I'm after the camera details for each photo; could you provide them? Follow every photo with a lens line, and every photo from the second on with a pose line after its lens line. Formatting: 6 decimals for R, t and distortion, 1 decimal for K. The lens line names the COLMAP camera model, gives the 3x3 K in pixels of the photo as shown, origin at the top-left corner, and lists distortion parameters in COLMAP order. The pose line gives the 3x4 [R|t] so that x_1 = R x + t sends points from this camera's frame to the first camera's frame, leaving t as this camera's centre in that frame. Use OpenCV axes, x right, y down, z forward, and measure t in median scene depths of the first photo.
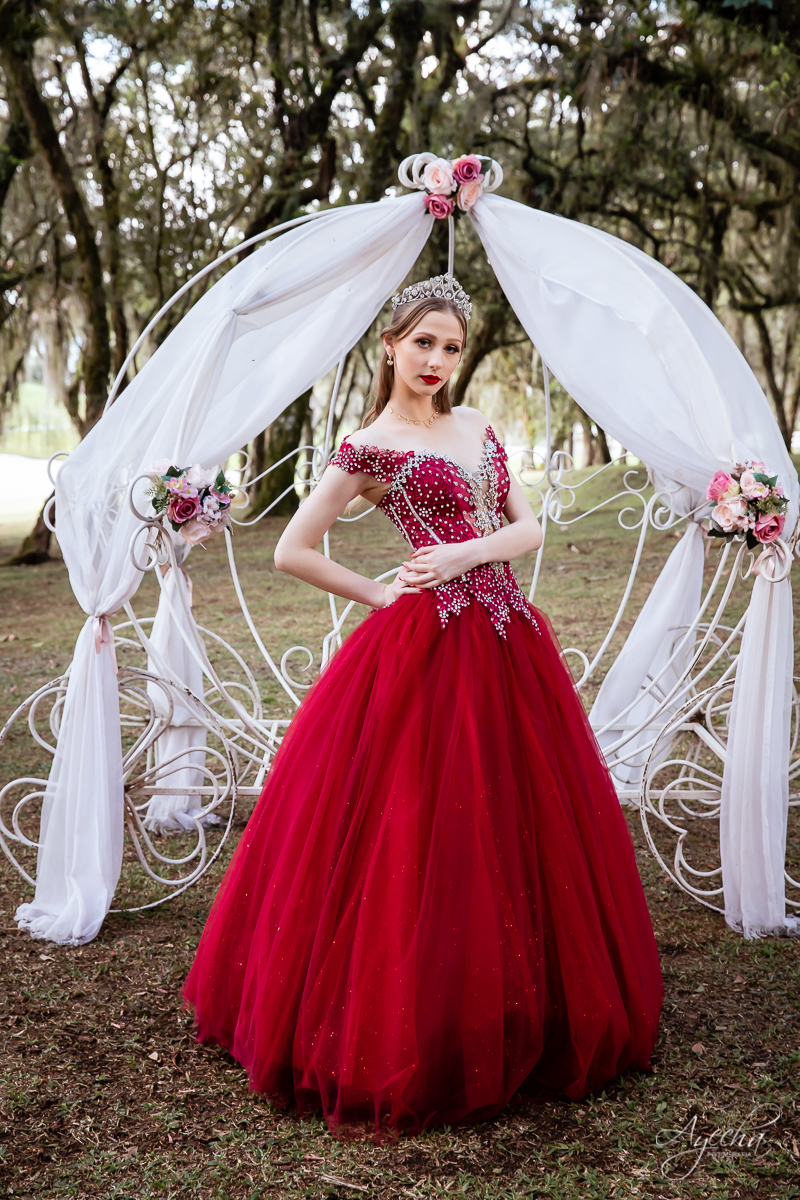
lens RADIAL K [[1794.1, 0, 400.0], [0, 1794.1, 600.0], [0, 0, 1]] dist [0.240253, -0.840995]
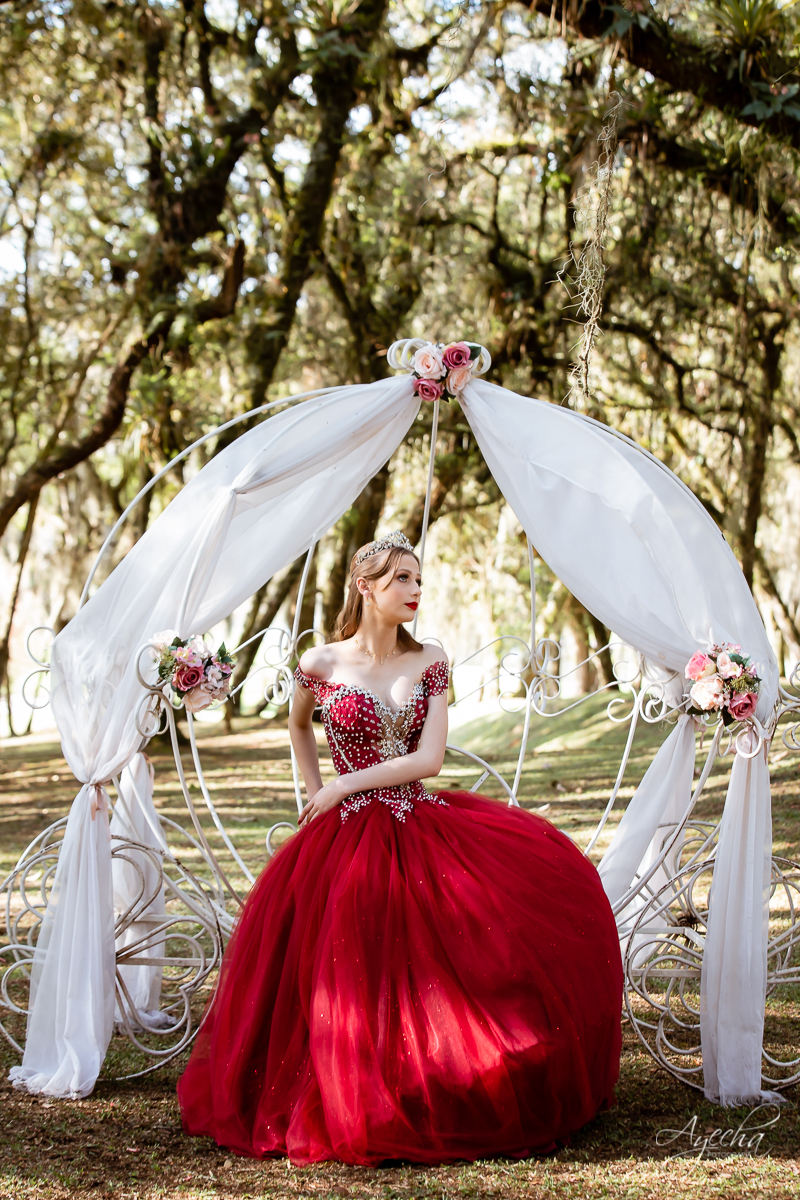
lens RADIAL K [[3021.5, 0, 400.0], [0, 3021.5, 600.0], [0, 0, 1]] dist [-0.015897, 0.228481]
pose [[0.998934, 0.018297, 0.042388, -0.066308], [-0.013628, 0.994066, -0.107923, 0.084545], [-0.044112, 0.107230, 0.993255, -0.688999]]
